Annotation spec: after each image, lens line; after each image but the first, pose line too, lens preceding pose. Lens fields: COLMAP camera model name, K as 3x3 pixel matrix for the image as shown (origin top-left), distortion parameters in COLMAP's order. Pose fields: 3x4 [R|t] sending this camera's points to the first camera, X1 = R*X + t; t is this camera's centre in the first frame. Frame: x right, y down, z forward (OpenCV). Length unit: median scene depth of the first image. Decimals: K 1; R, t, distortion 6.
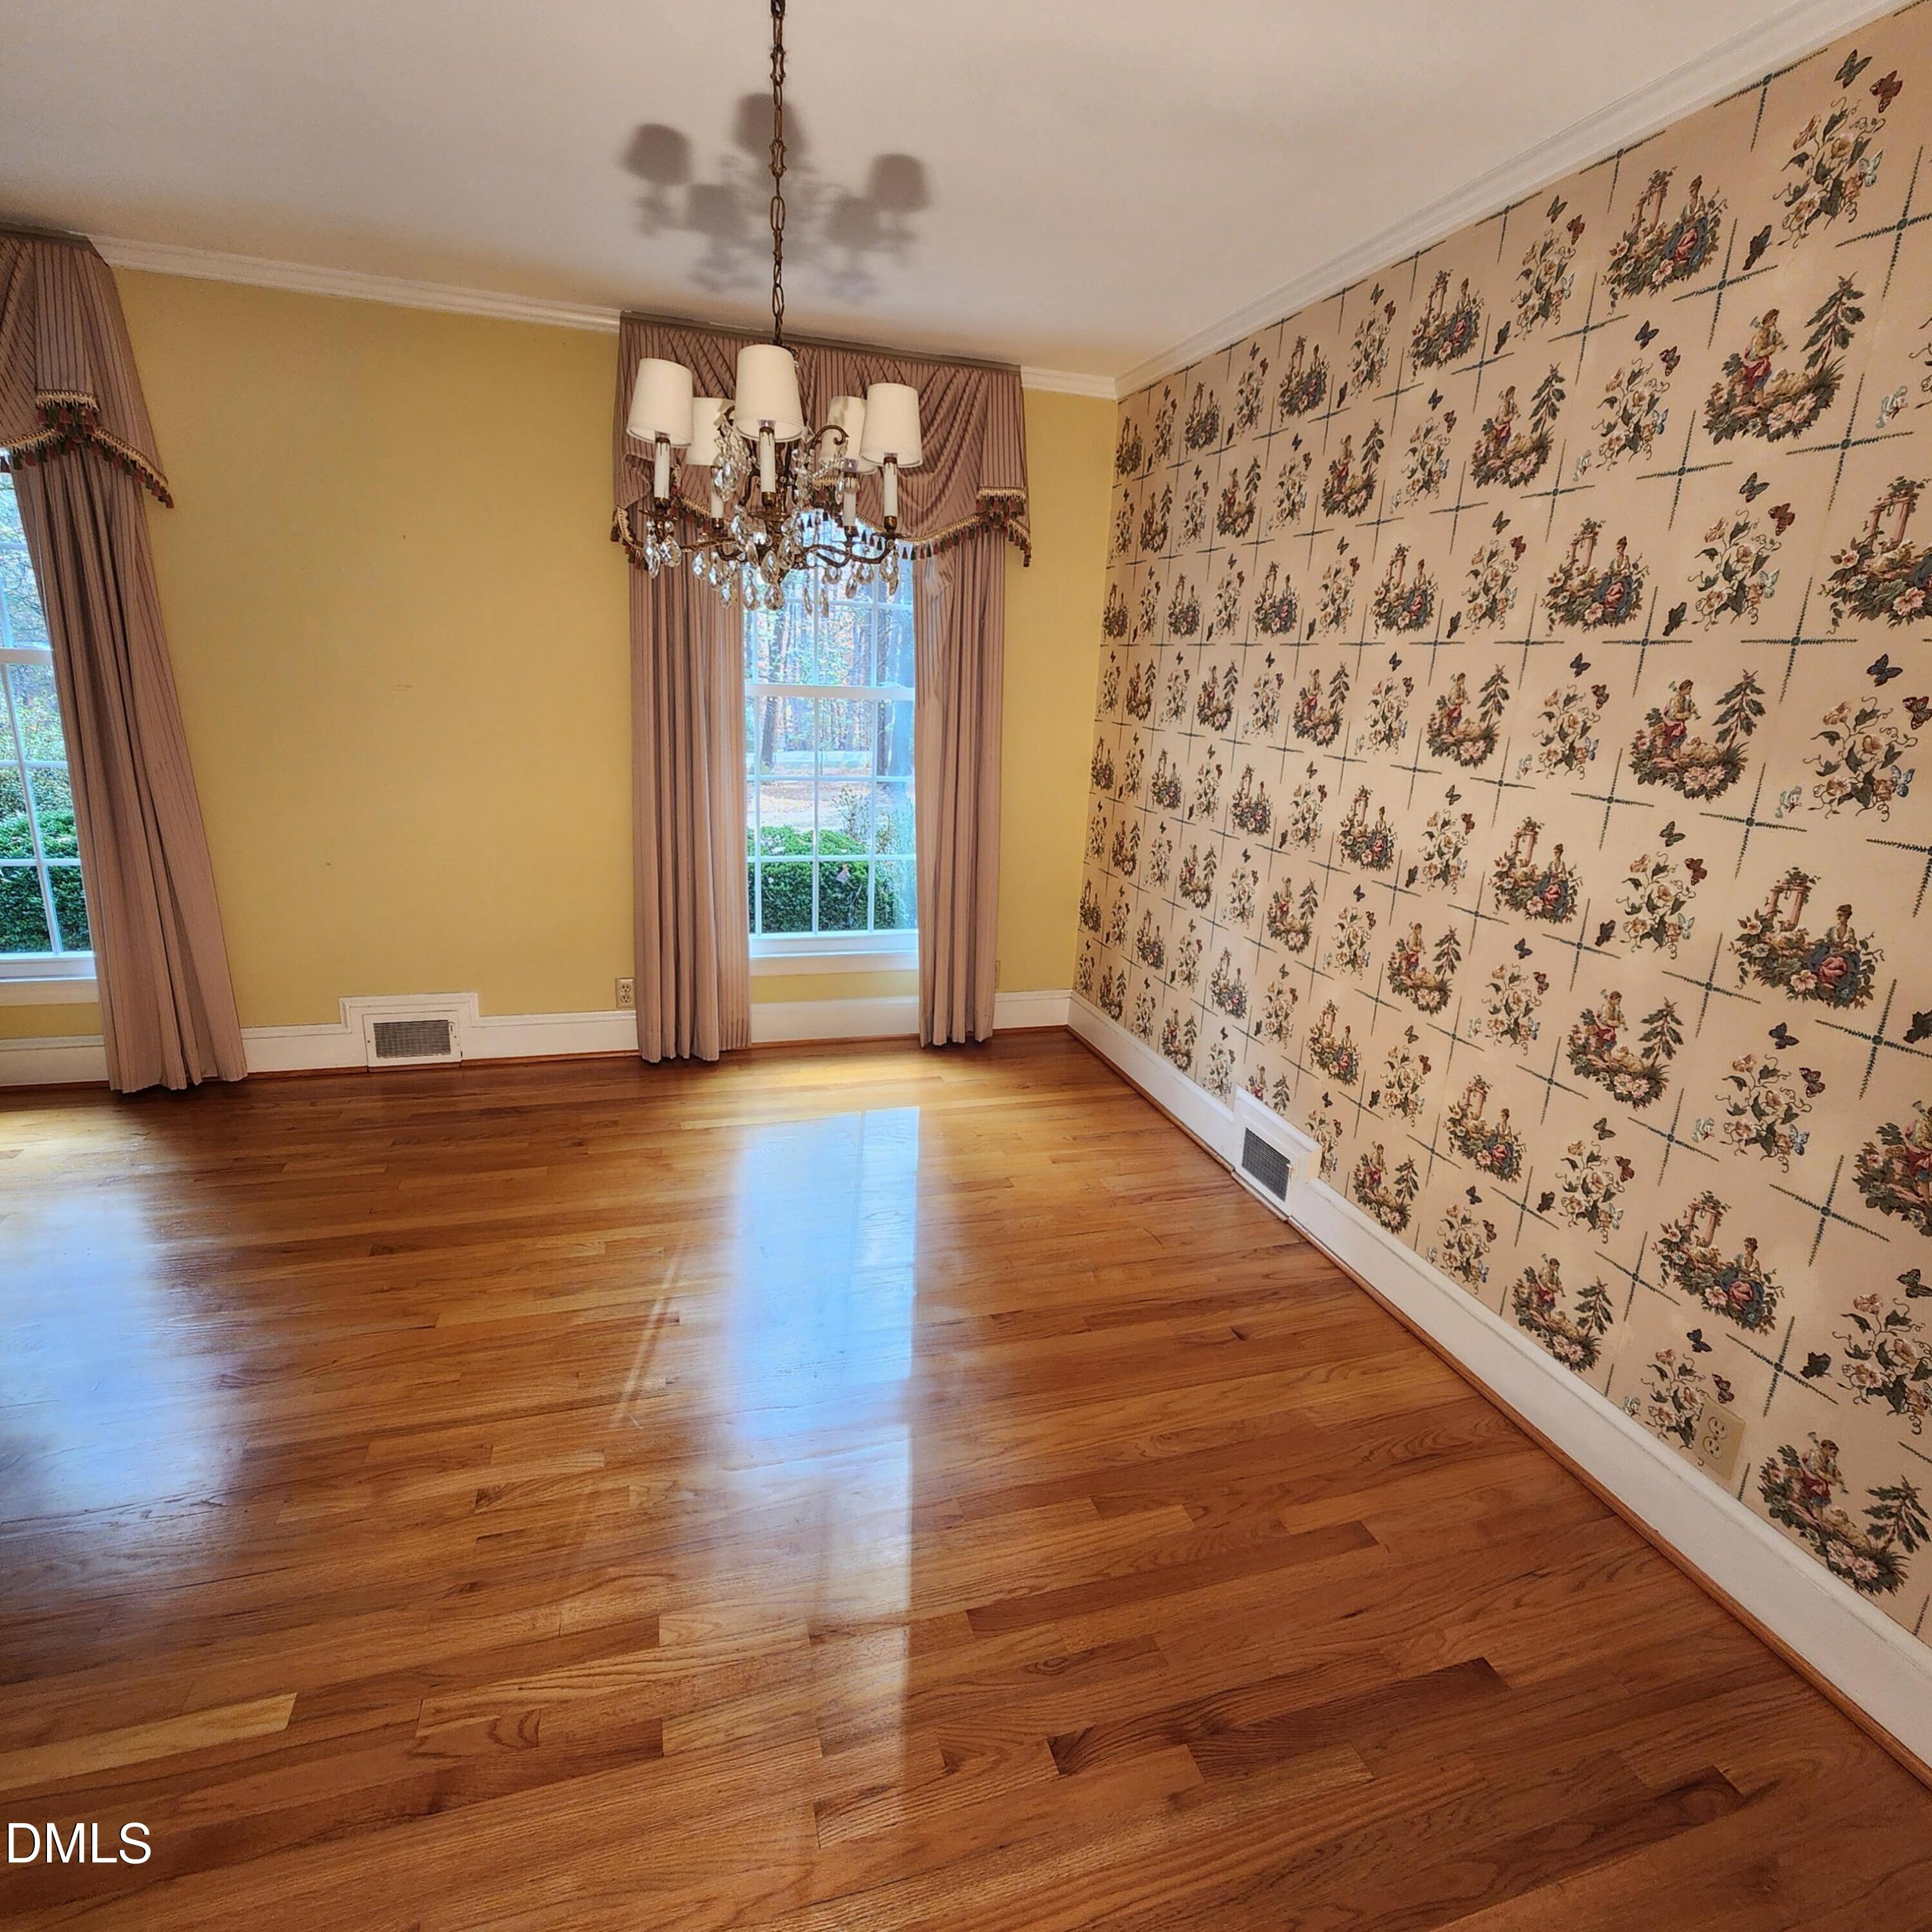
lens RADIAL K [[1057.6, 0, 970.2], [0, 1057.6, 960.2], [0, 0, 1]] dist [-0.001824, -0.001227]
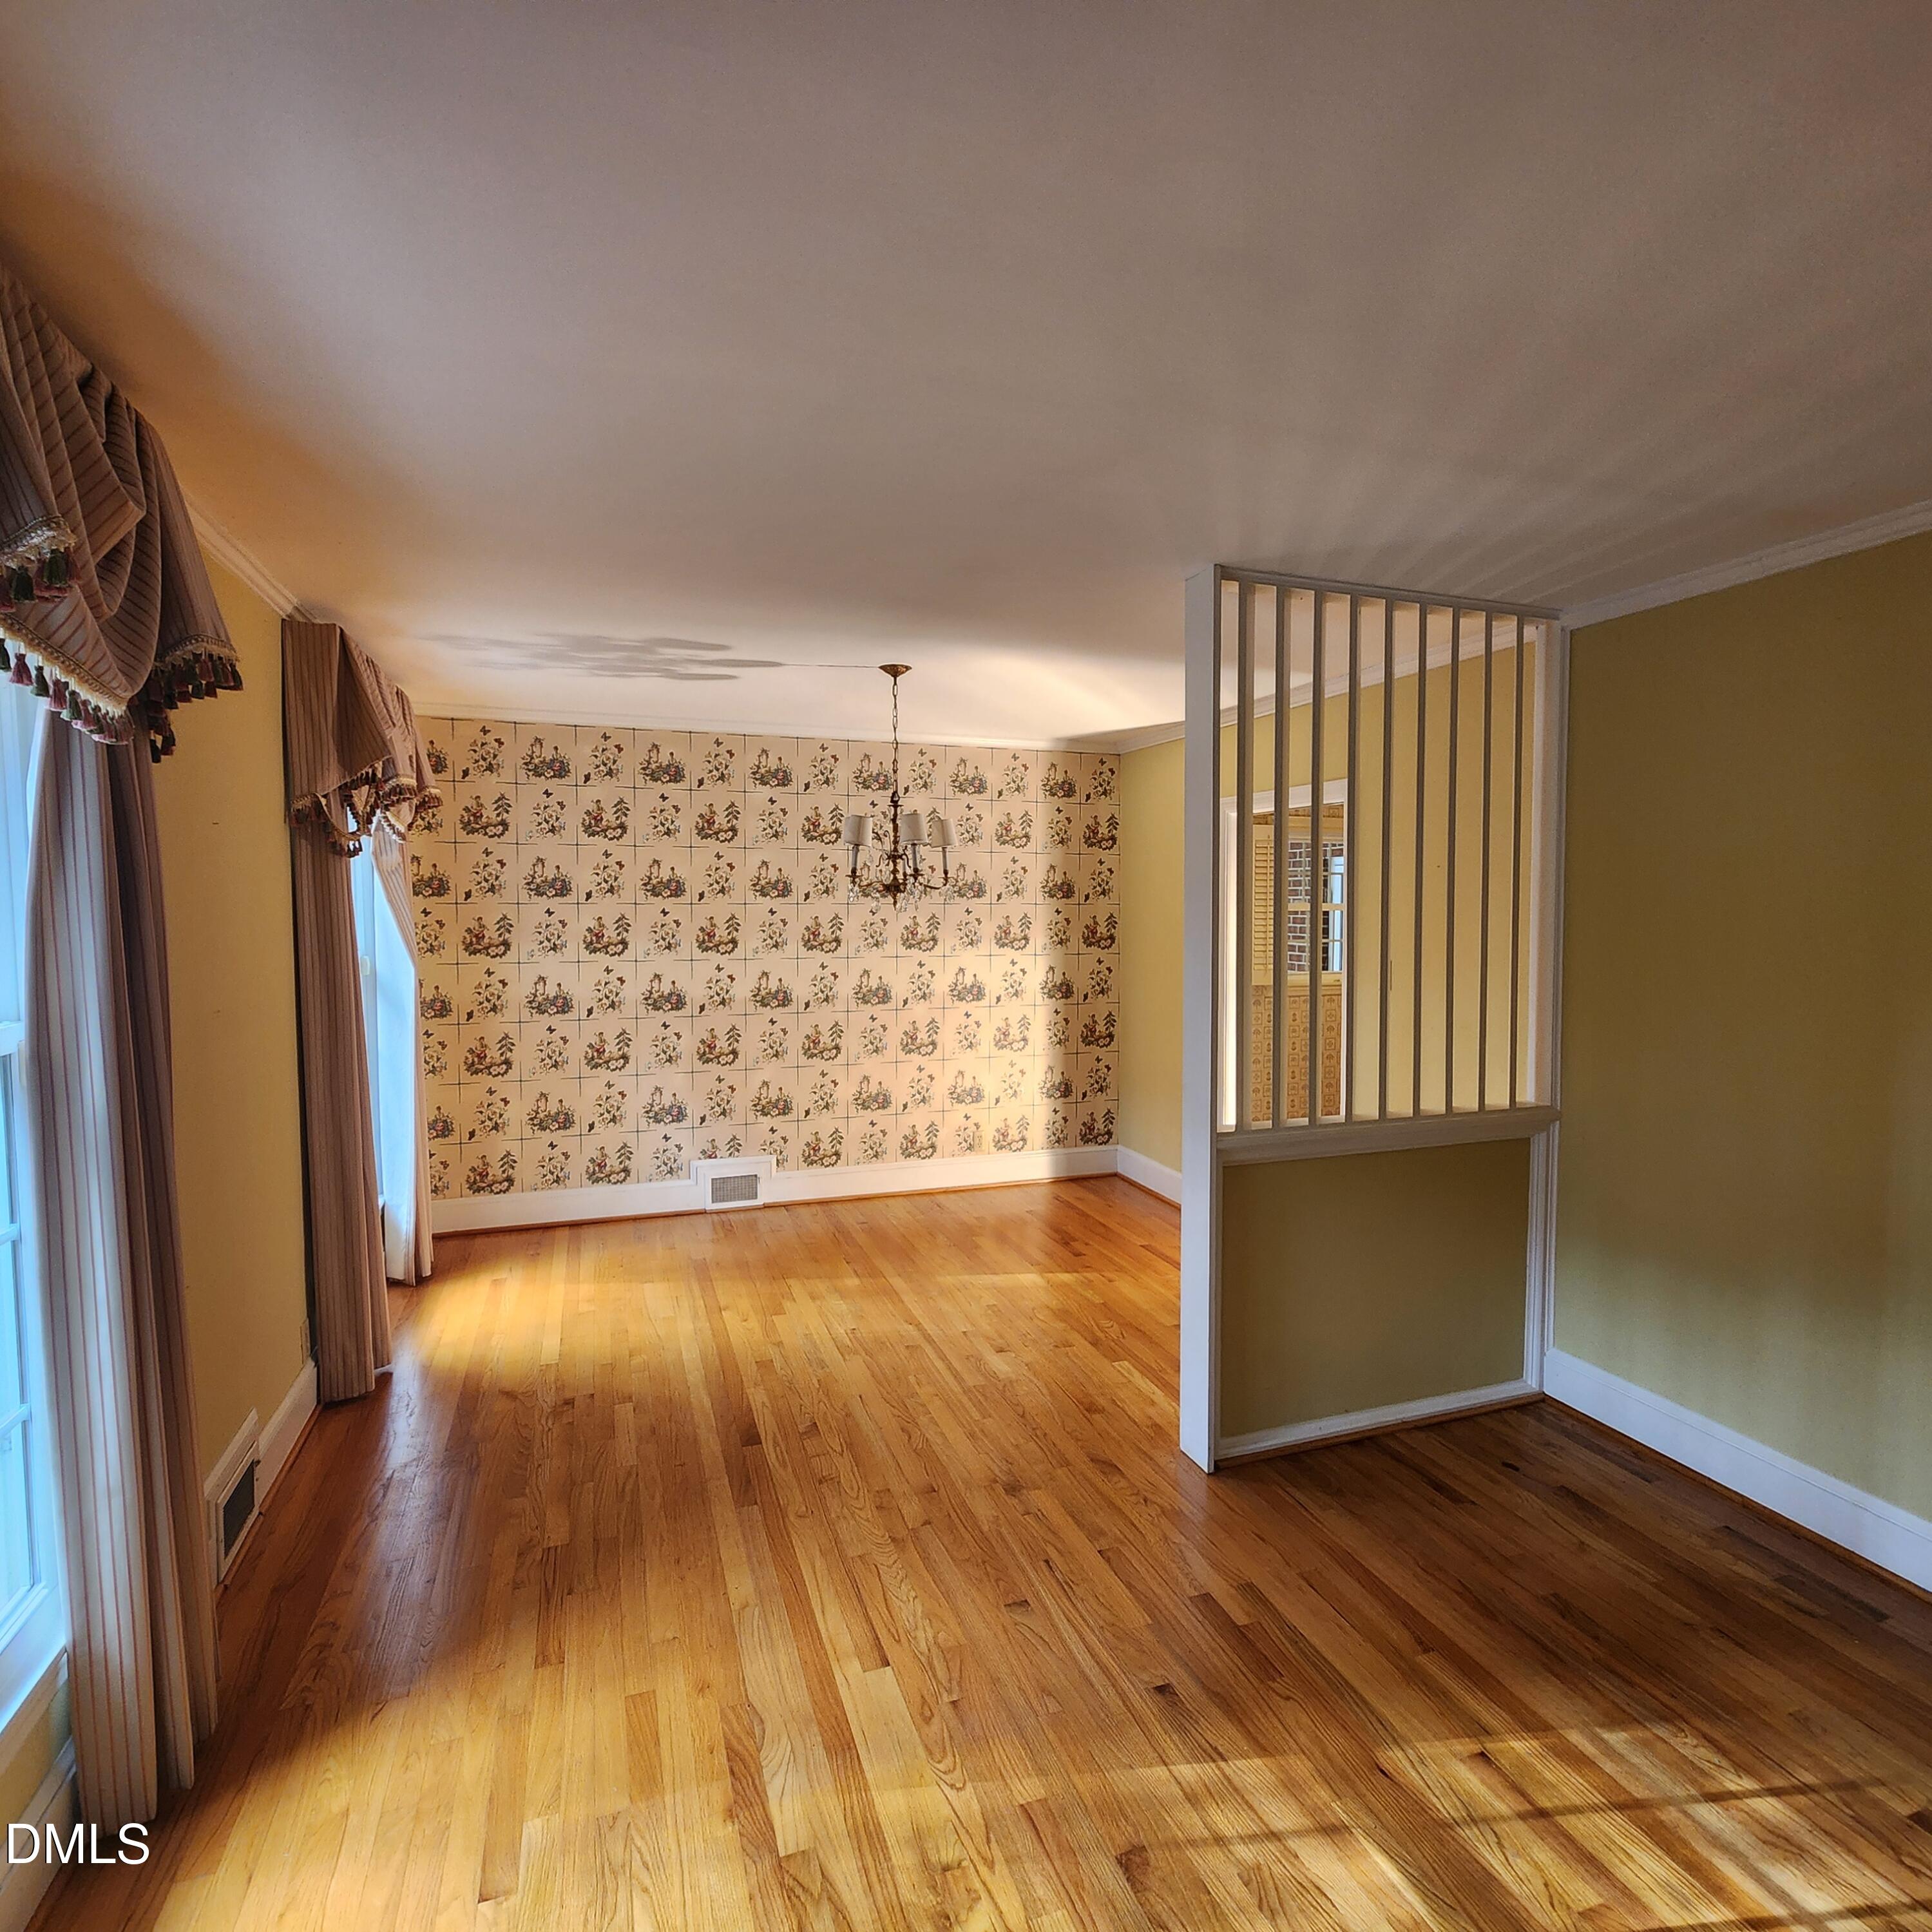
lens RADIAL K [[1057.6, 0, 970.2], [0, 1057.6, 960.2], [0, 0, 1]] dist [-0.001824, -0.001227]
pose [[-0.044749, -0.099946, 0.993986, -1.501005], [0.265764, 0.957937, 0.108285, -0.266909], [-0.962999, 0.269011, -0.016305, 0.572204]]
